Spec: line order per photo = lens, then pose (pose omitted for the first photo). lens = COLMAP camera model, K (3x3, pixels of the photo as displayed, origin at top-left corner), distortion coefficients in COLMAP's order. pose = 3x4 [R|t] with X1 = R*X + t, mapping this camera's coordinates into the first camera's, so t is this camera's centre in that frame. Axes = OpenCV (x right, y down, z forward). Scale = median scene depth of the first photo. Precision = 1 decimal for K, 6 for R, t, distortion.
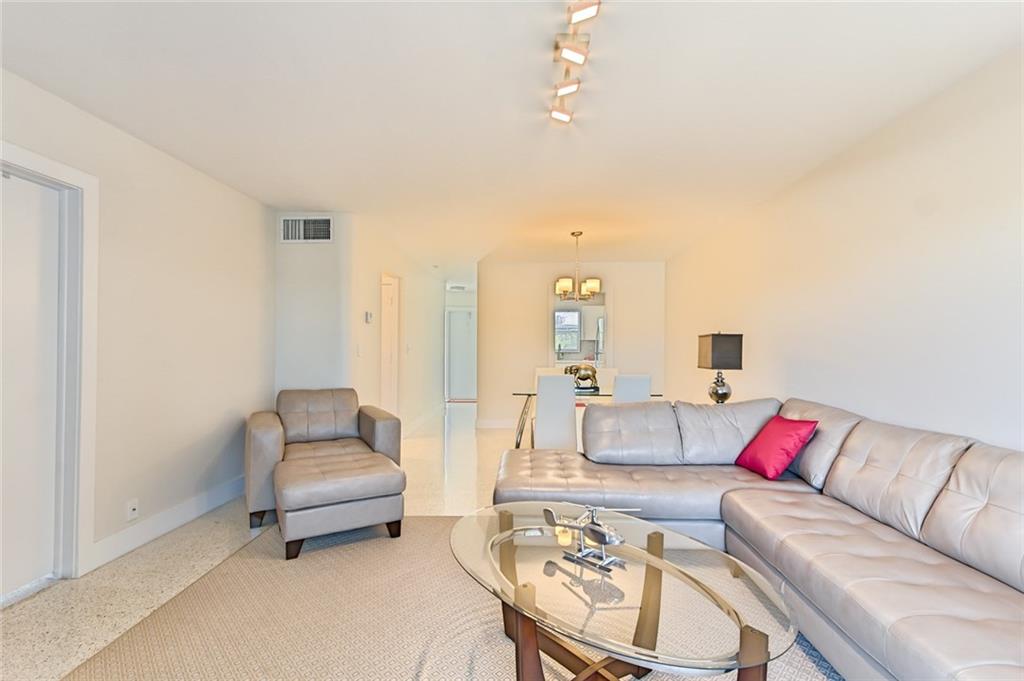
lens RADIAL K [[460.2, 0, 508.8], [0, 460.2, 342.6], [0, 0, 1]] dist [-0.001968, 0.004444]
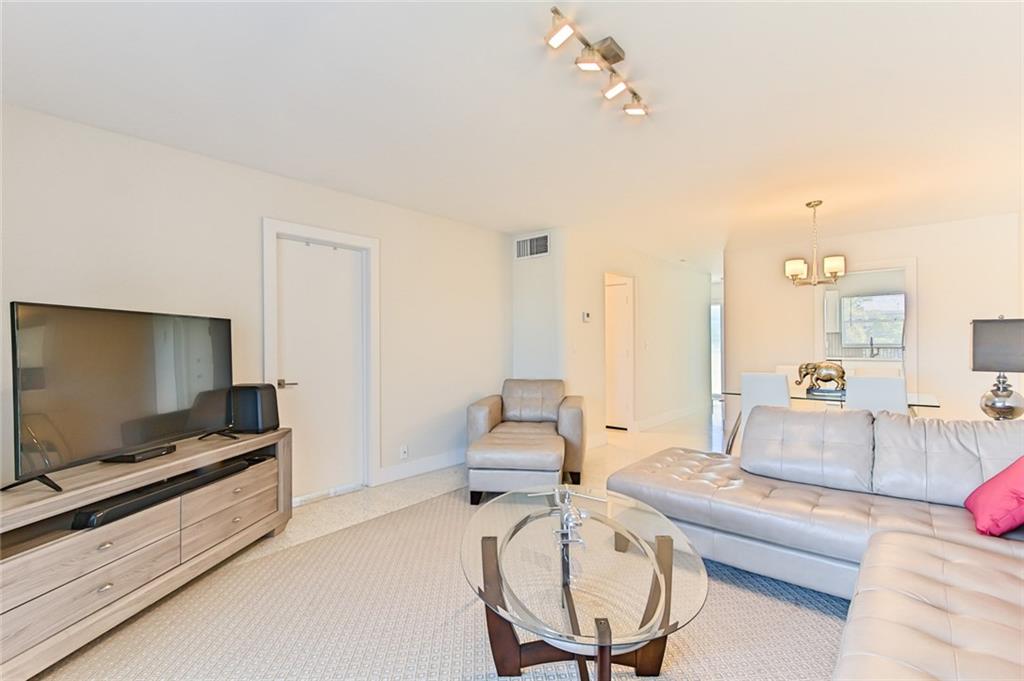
lens RADIAL K [[460.2, 0, 521.3], [0, 460.2, 346.2], [0, 0, 1]] dist [-0.001968, 0.004444]
pose [[0.790493, -0.007333, -0.612427, 0.307108], [0.017053, 0.999804, 0.010040, 0.001417], [0.612233, -0.018381, 0.790464, 0.029847]]
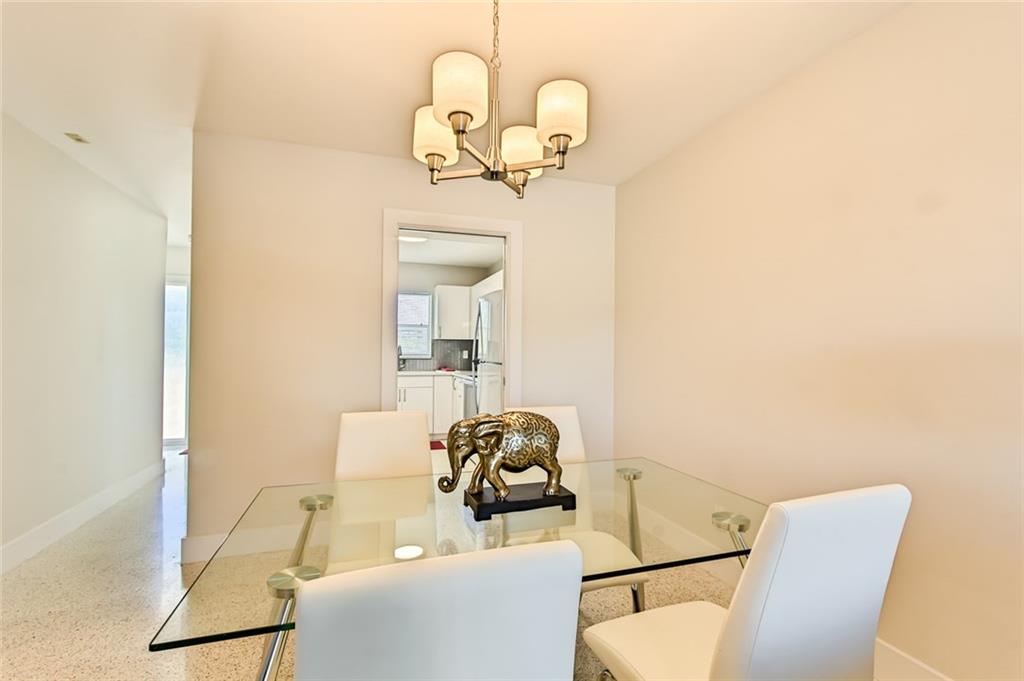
lens RADIAL K [[460.2, 0, 530.7], [0, 460.2, 349.3], [0, 0, 1]] dist [-0.001968, 0.004444]
pose [[0.926163, 0.005408, 0.377085, 0.086179], [-0.007936, 0.999955, 0.005150, 0.010378], [-0.377041, -0.007762, 0.926164, 0.965065]]
